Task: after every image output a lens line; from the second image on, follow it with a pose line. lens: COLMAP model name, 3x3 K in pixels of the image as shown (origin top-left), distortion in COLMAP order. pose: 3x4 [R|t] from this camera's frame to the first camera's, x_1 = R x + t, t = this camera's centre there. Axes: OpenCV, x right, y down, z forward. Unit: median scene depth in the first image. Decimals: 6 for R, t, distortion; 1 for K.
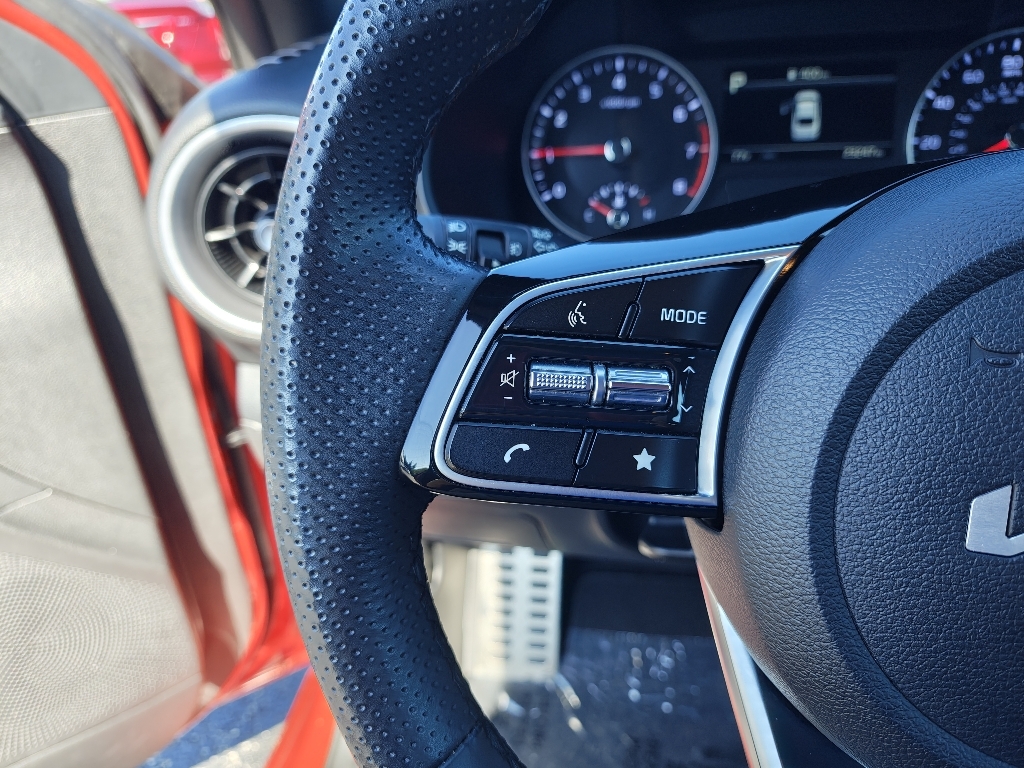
lens RADIAL K [[645.8, 0, 514.4], [0, 645.8, 384.7], [0, 0, 1]] dist [-0.036392, -0.002496]
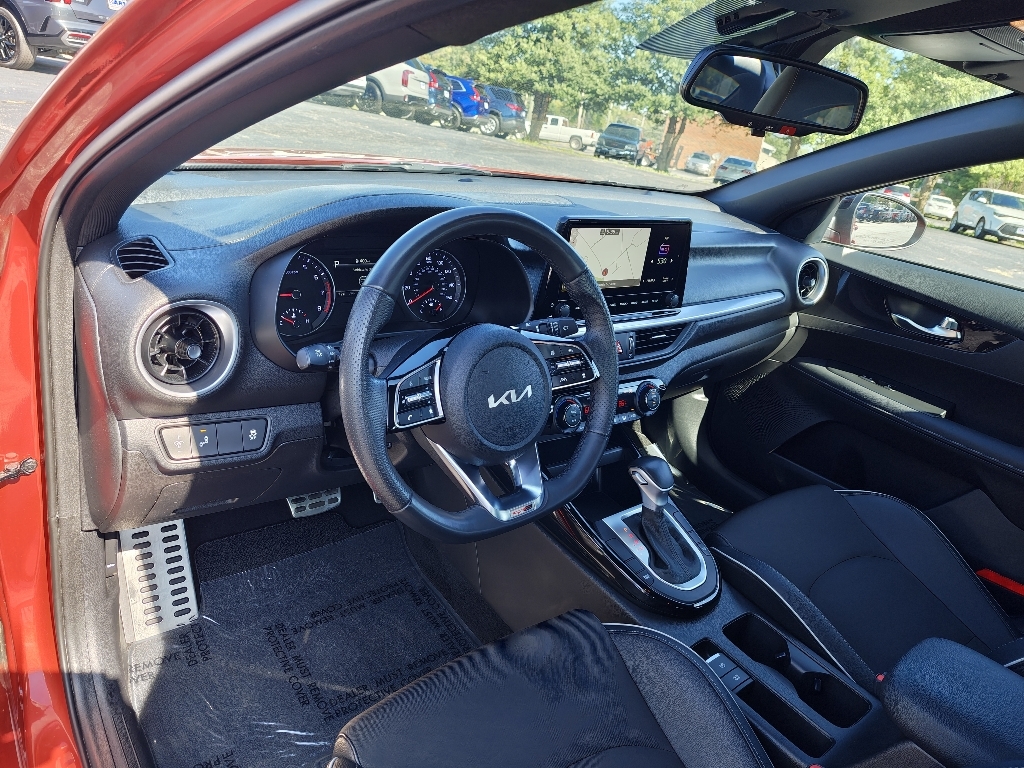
lens RADIAL K [[694.4, 0, 503.2], [0, 694.4, 390.0], [0, 0, 1]] dist [0.010580, -0.014713]
pose [[0.665844, -0.142506, 0.732355, -1.256523], [0.153448, 0.986761, 0.052498, -0.059649], [-0.730141, 0.077423, 0.678896, -1.218741]]
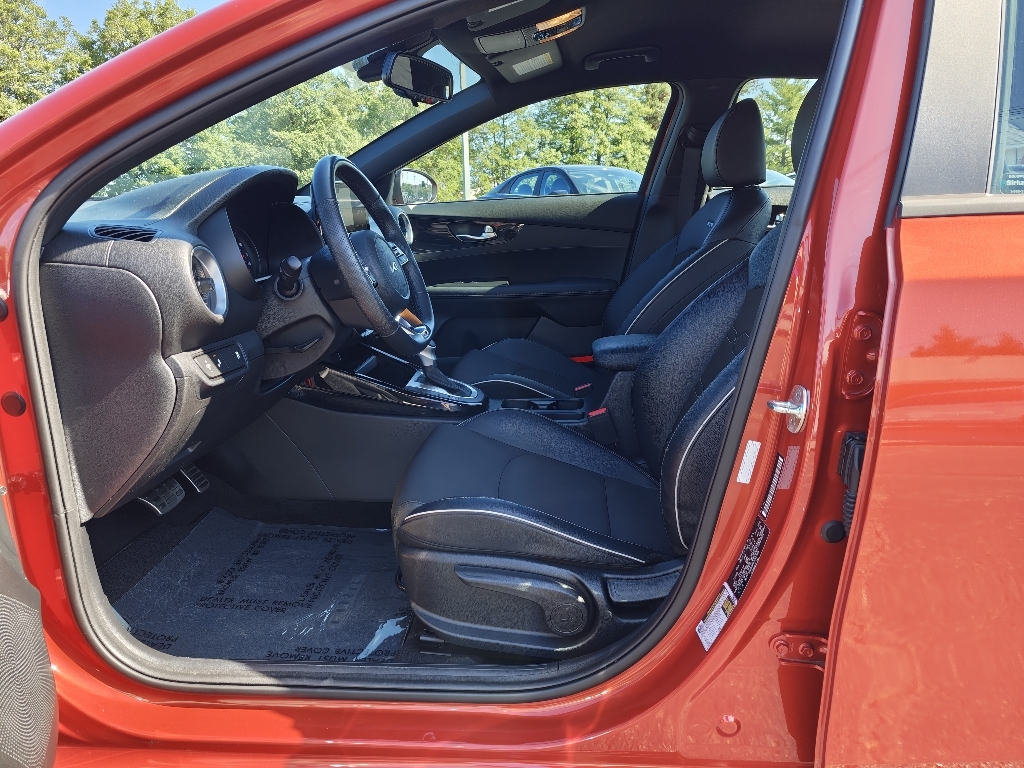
lens RADIAL K [[694.4, 0, 516.5], [0, 694.4, 384.4], [0, 0, 1]] dist [0.010580, -0.014713]
pose [[-0.082373, -0.202024, 0.975910, -3.176266], [0.482610, 0.848675, 0.216420, 0.115070], [-0.871953, 0.488811, 0.027590, -0.118462]]
